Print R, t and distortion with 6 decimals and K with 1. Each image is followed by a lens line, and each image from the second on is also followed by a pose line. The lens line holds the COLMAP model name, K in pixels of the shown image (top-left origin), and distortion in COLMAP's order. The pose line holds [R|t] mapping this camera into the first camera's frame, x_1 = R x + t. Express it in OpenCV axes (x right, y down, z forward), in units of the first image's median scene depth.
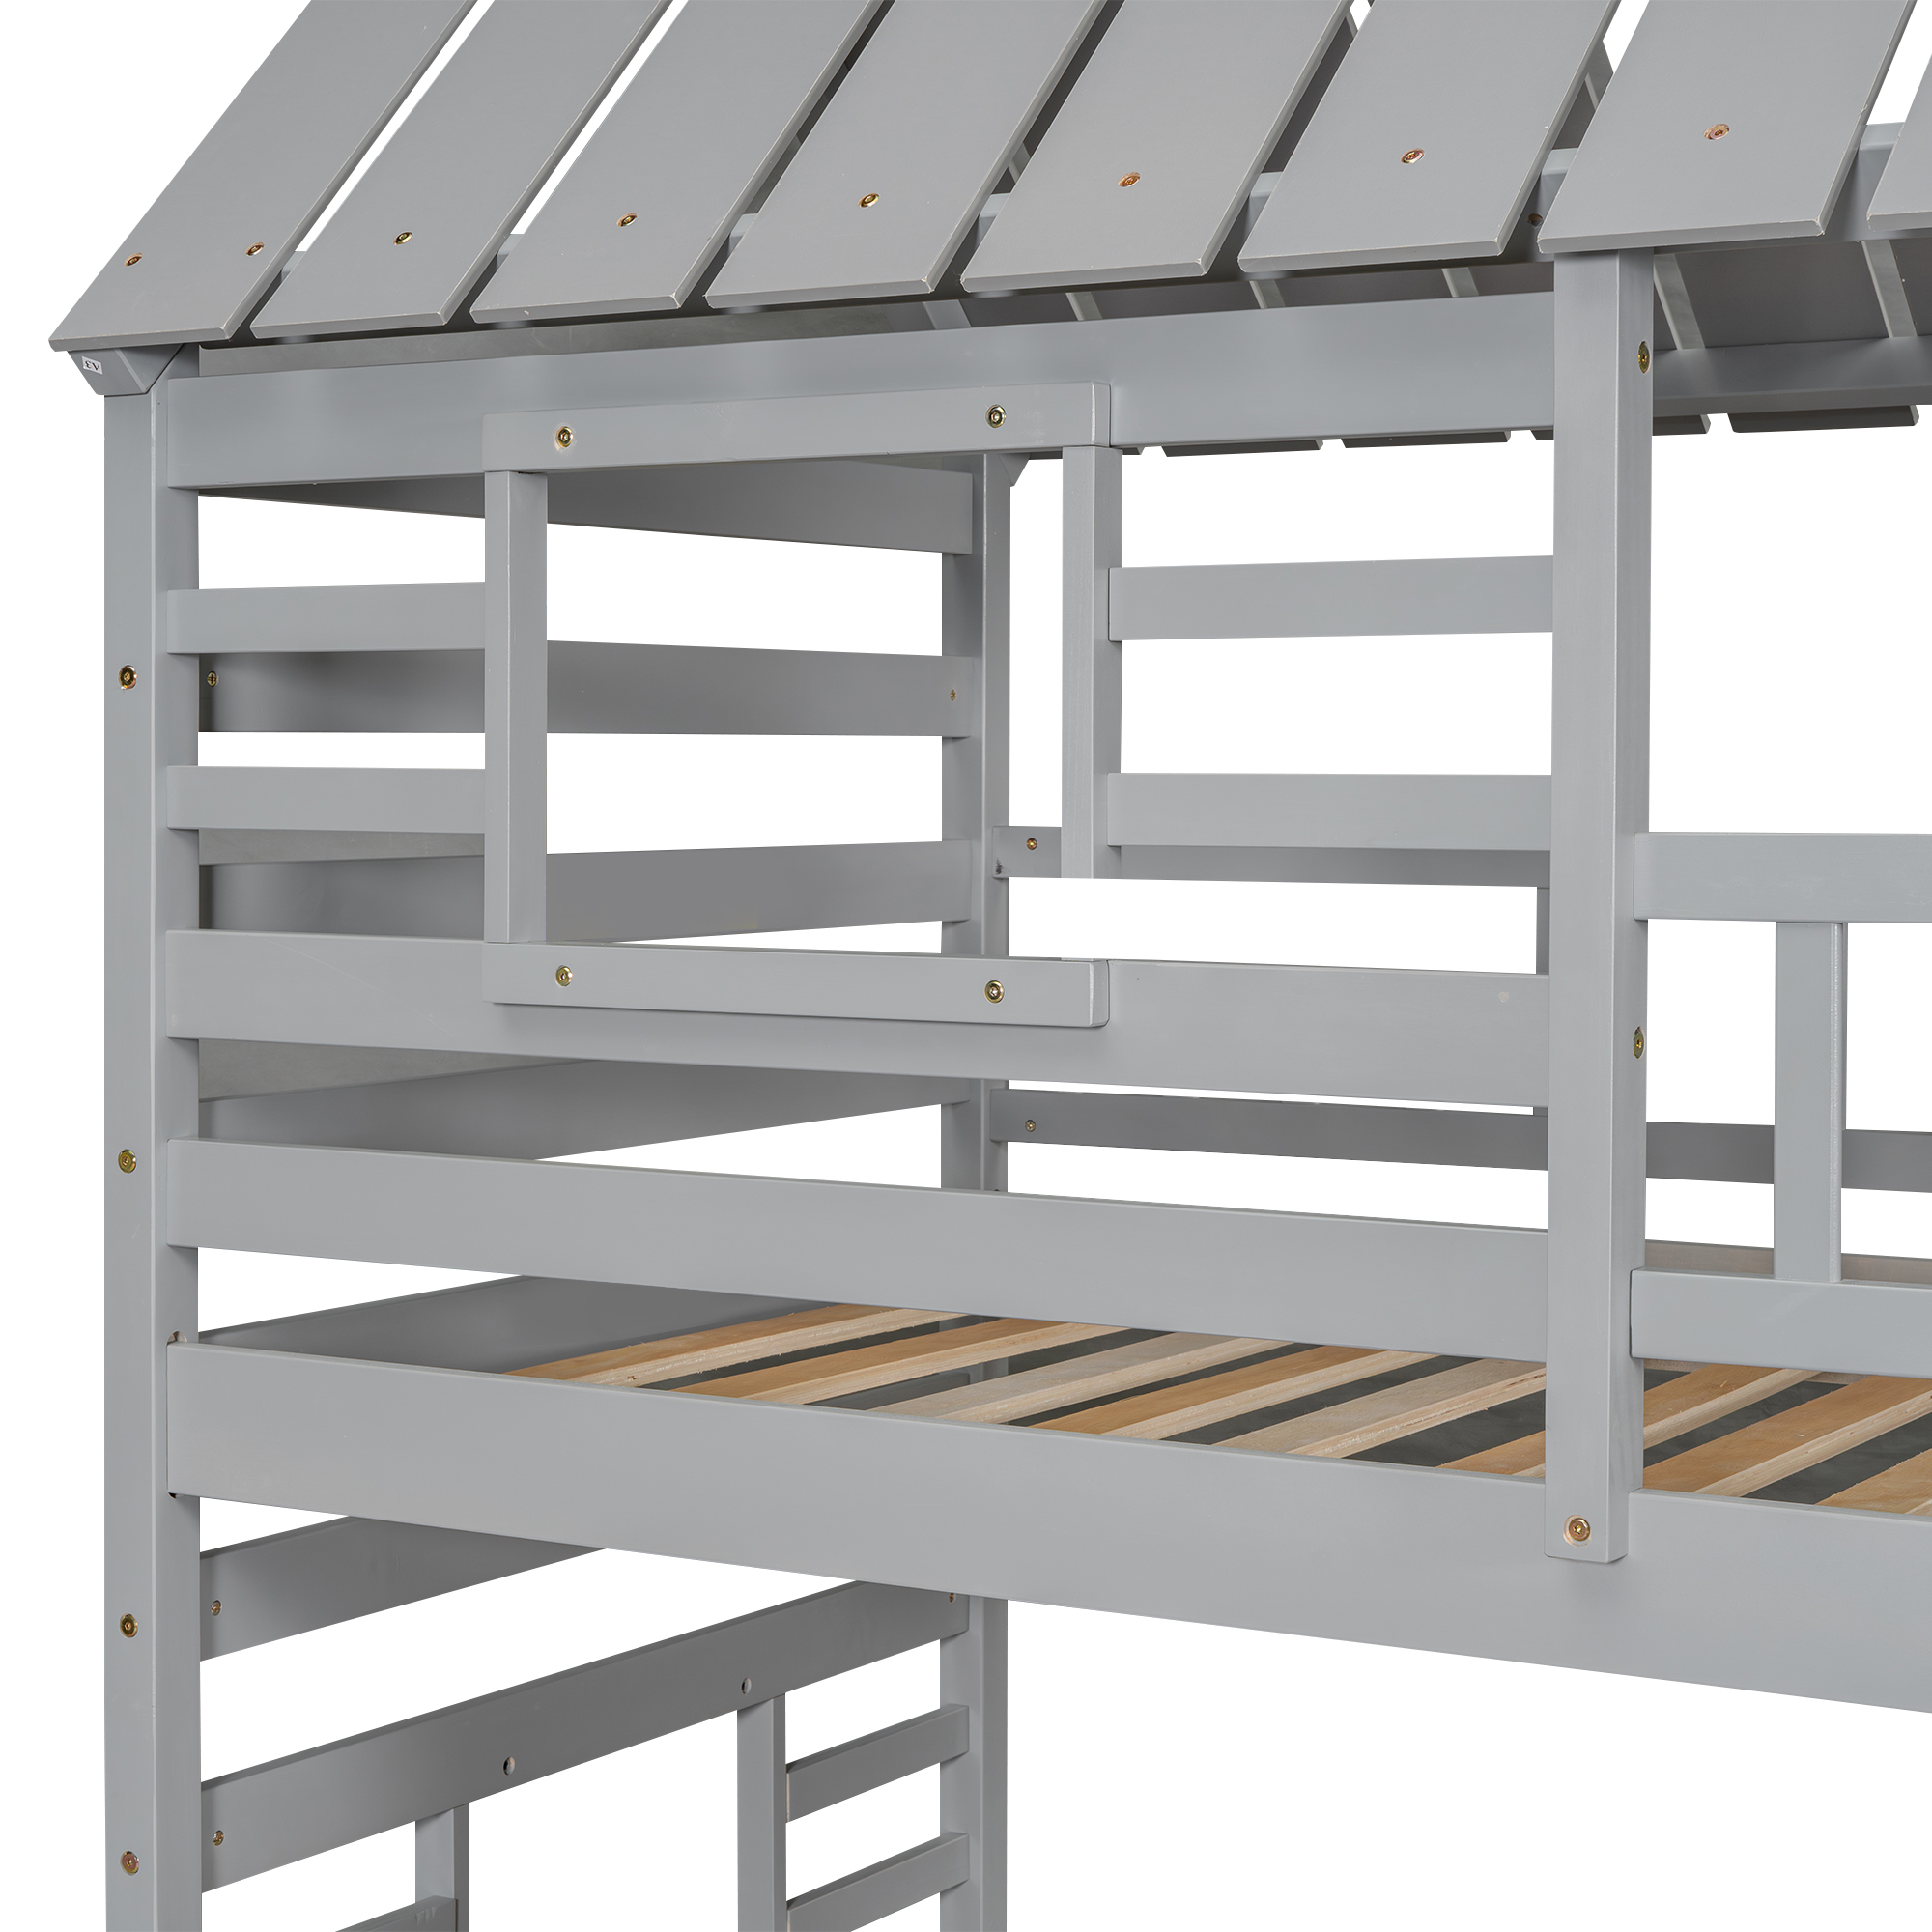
lens RADIAL K [[4080.6, 0, 968.9], [0, 4080.6, 885.2], [0, 0, 1]] dist [0.032879, -0.682024]
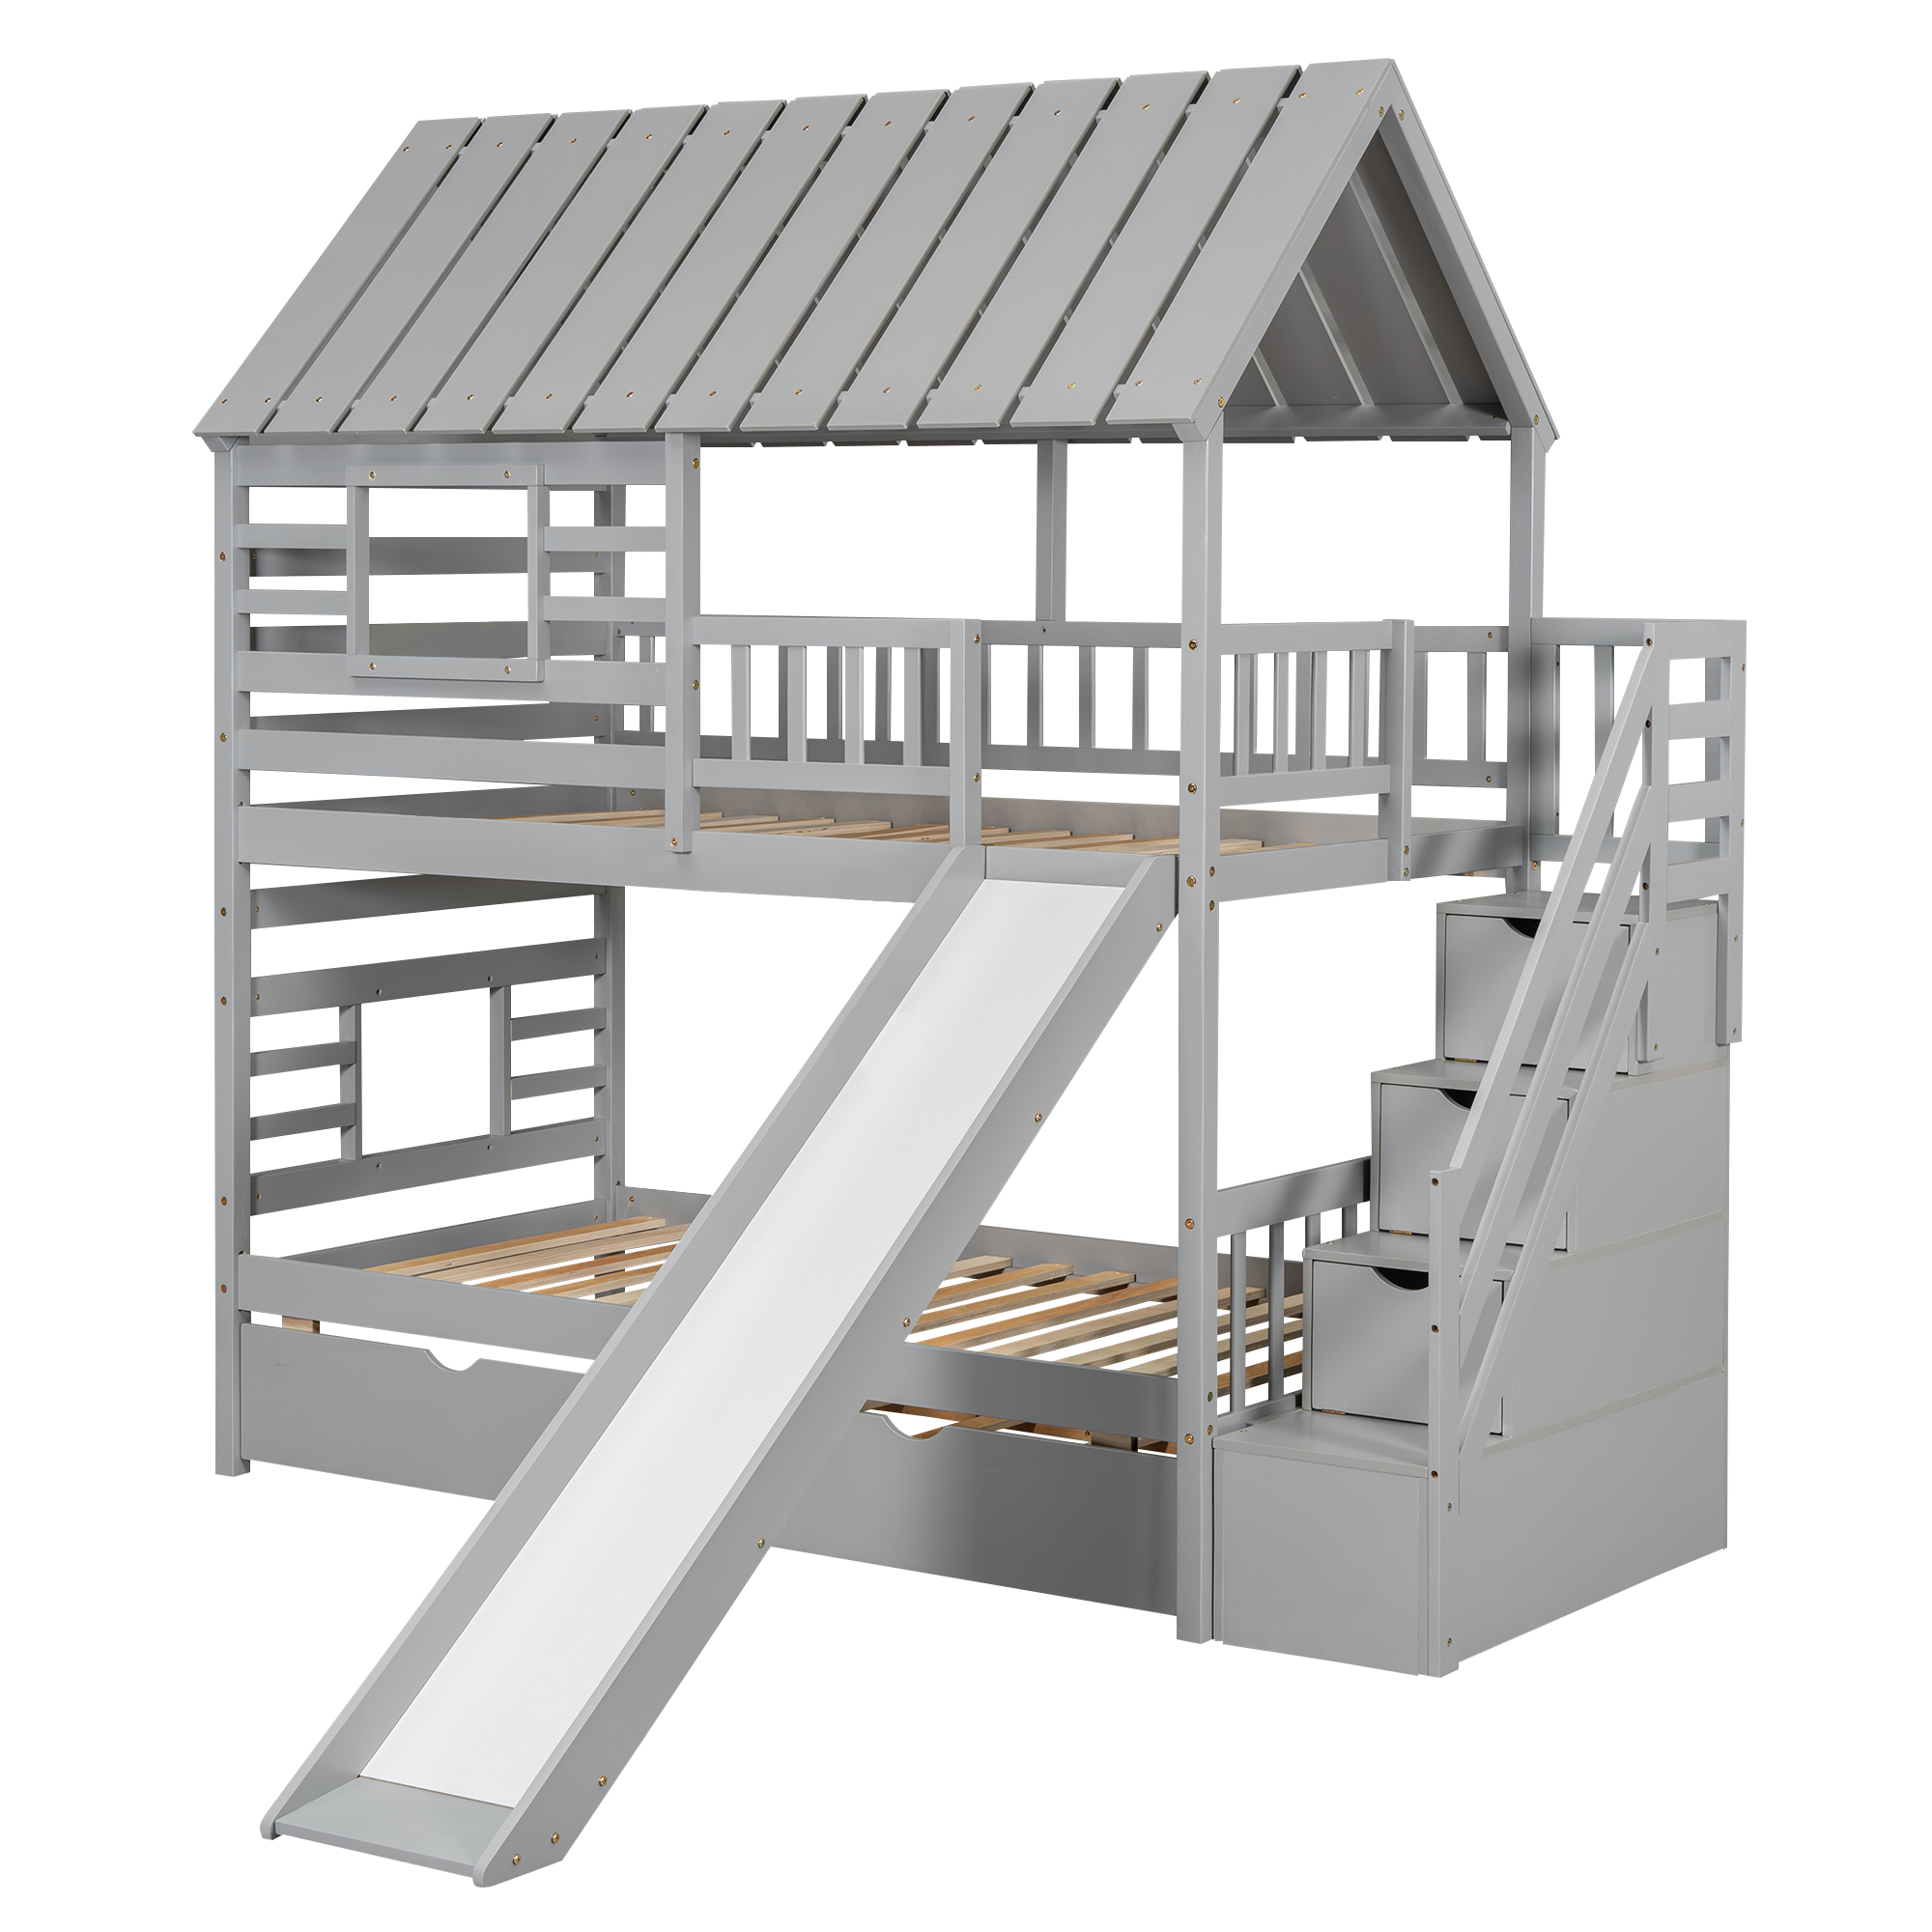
lens RADIAL K [[4507.9, 0, 966.0], [0, 4507.9, 966.0], [0, 0, 1]] dist [-0.143123, 0.332066]
pose [[0.998135, 0.010907, -0.060063, 0.462169], [-0.007004, 0.997873, 0.064811, 0.023069], [0.060642, -0.064270, 0.996088, -1.928123]]
